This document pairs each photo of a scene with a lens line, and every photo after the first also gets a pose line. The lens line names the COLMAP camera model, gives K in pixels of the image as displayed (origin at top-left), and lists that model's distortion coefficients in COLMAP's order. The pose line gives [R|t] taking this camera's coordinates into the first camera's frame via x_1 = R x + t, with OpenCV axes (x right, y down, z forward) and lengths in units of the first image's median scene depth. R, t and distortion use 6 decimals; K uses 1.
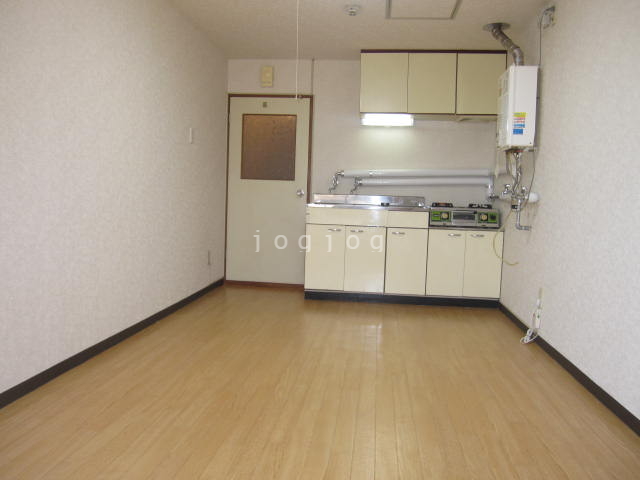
lens RADIAL K [[528.2, 0, 320.0], [0, 528.2, 240.0], [0, 0, 1]] dist [-0.058196, 0.003999]
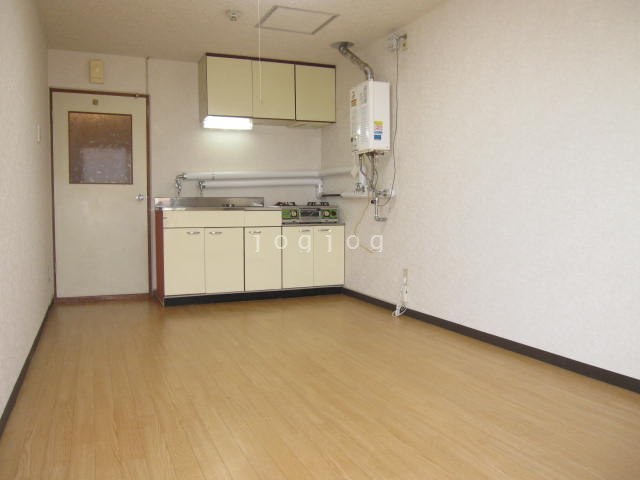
lens RADIAL K [[528.2, 0, 320.0], [0, 528.2, 240.0], [0, 0, 1]] dist [-0.058196, 0.003999]
pose [[0.875053, -0.065055, 0.479636, -0.236871], [0.069260, 0.997559, 0.008944, 0.001863], [-0.479047, 0.025393, 0.877422, 0.023023]]
